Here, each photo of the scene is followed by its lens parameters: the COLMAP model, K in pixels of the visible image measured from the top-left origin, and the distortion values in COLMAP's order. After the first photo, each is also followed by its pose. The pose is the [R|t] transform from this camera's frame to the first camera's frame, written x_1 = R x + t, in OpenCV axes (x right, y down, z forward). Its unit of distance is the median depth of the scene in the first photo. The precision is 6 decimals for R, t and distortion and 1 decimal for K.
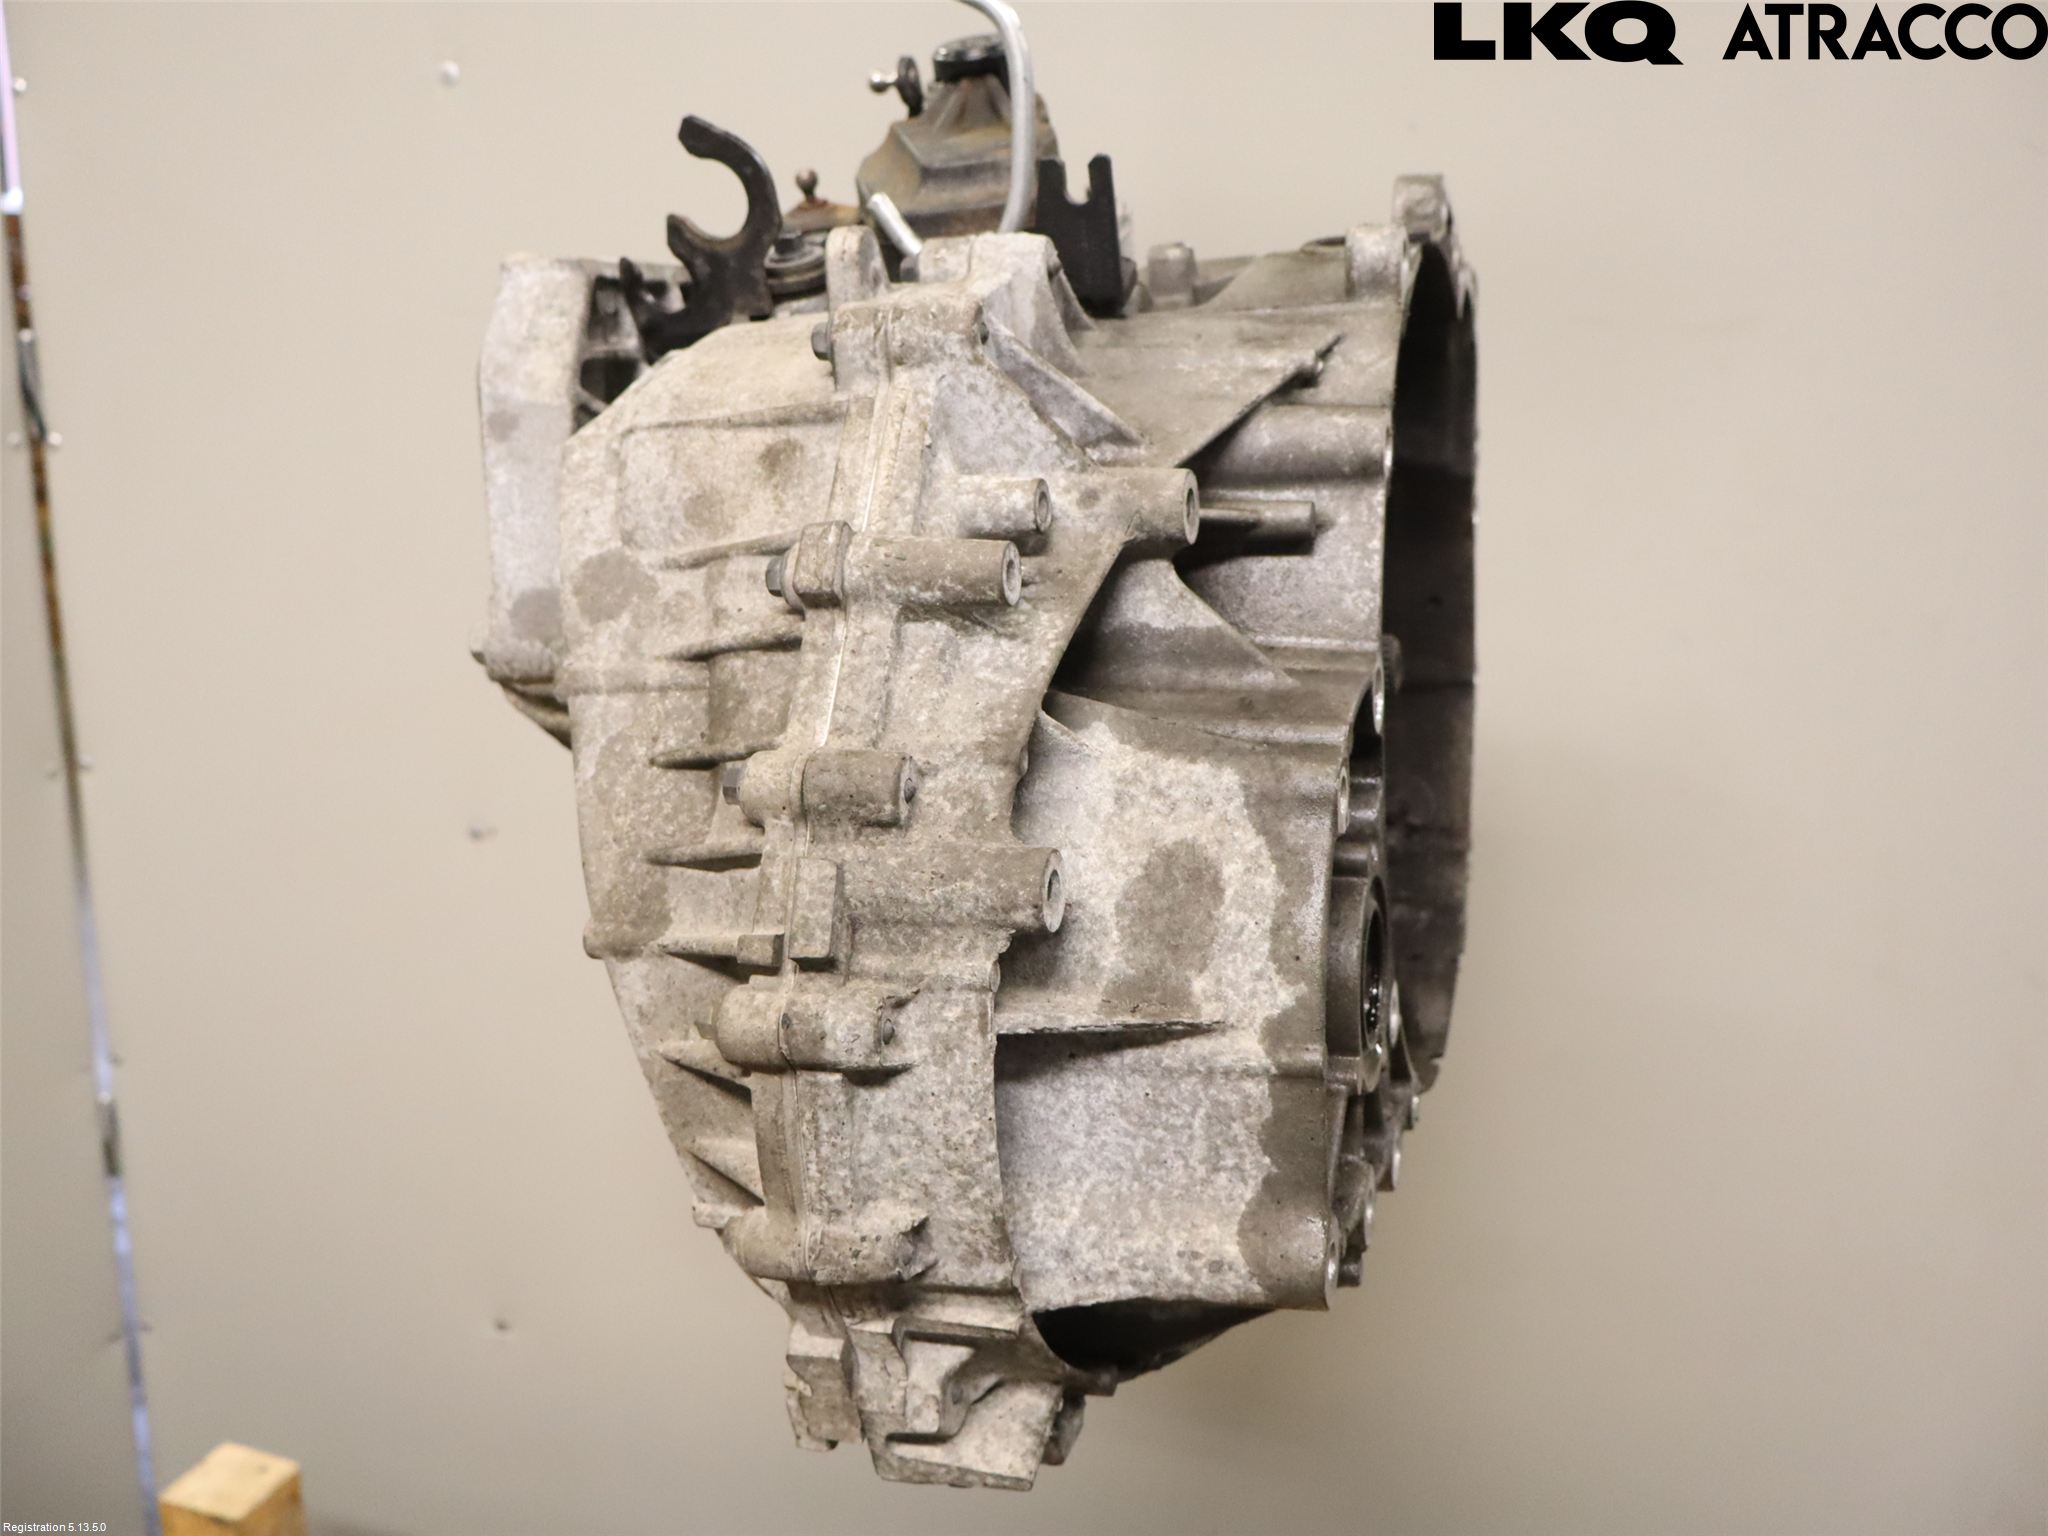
lens RADIAL K [[1882.0, 0, 1024.0], [0, 1882.0, 768.0], [0, 0, 1]] dist [0.004447, 0.004562]
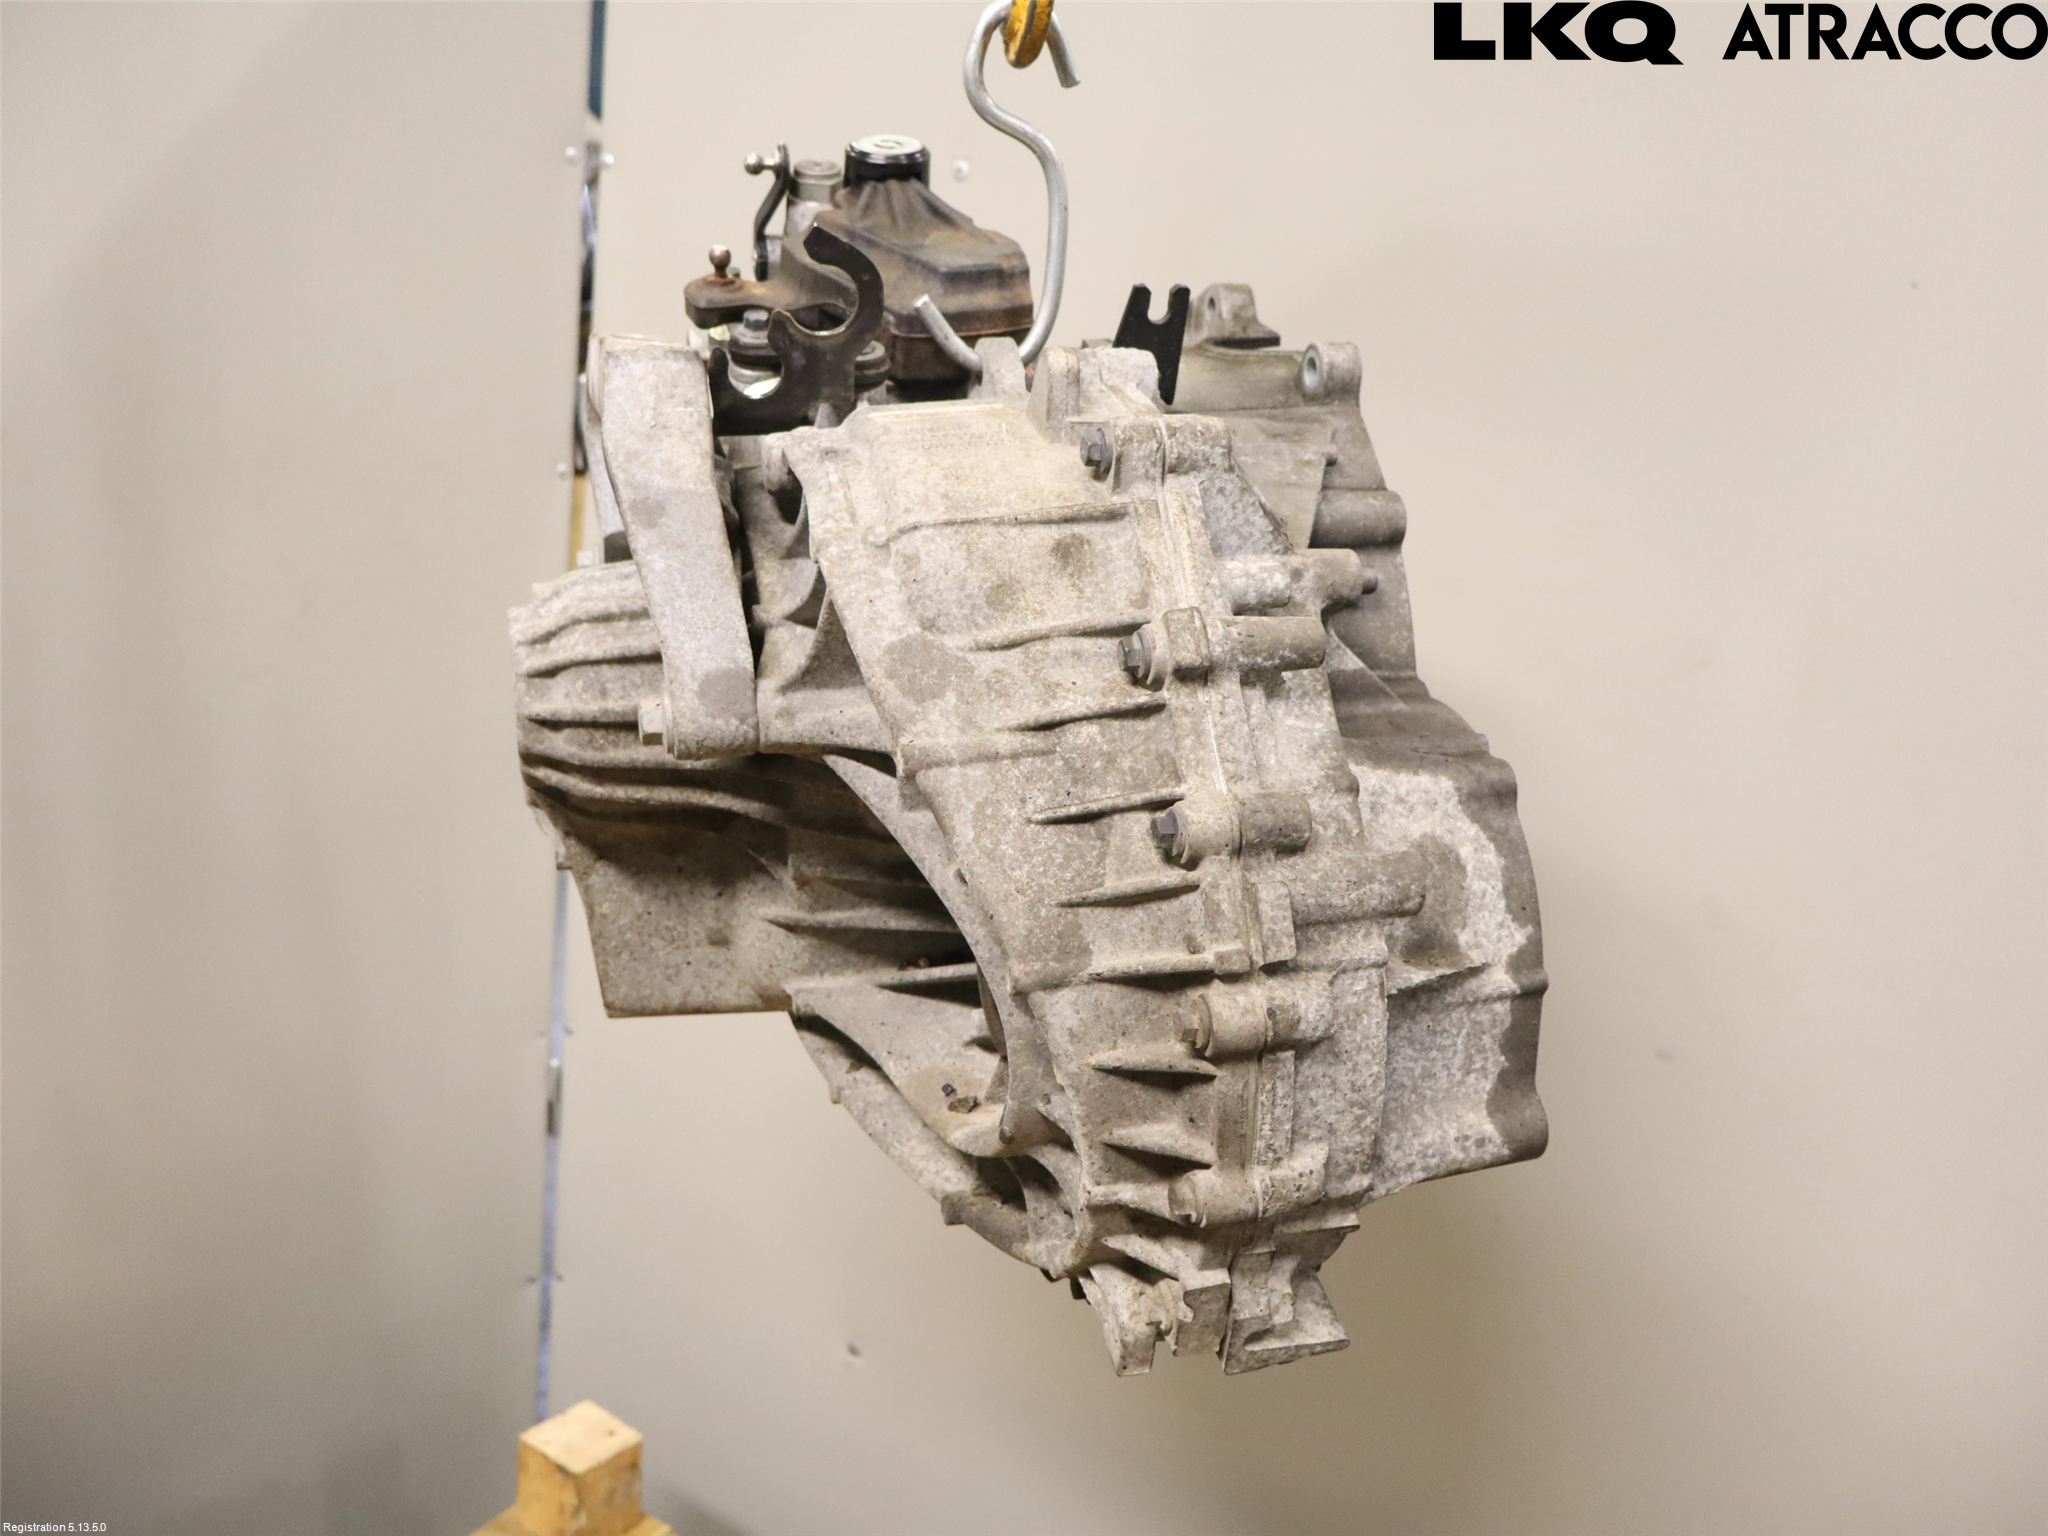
lens RADIAL K [[1882.0, 0, 1024.0], [0, 1882.0, 768.0], [0, 0, 1]] dist [0.004447, 0.004562]
pose [[0.842469, -0.098393, 0.529684, -0.828596], [0.085381, 0.995140, 0.049055, -0.094368], [-0.531936, 0.003897, 0.846776, 0.022584]]
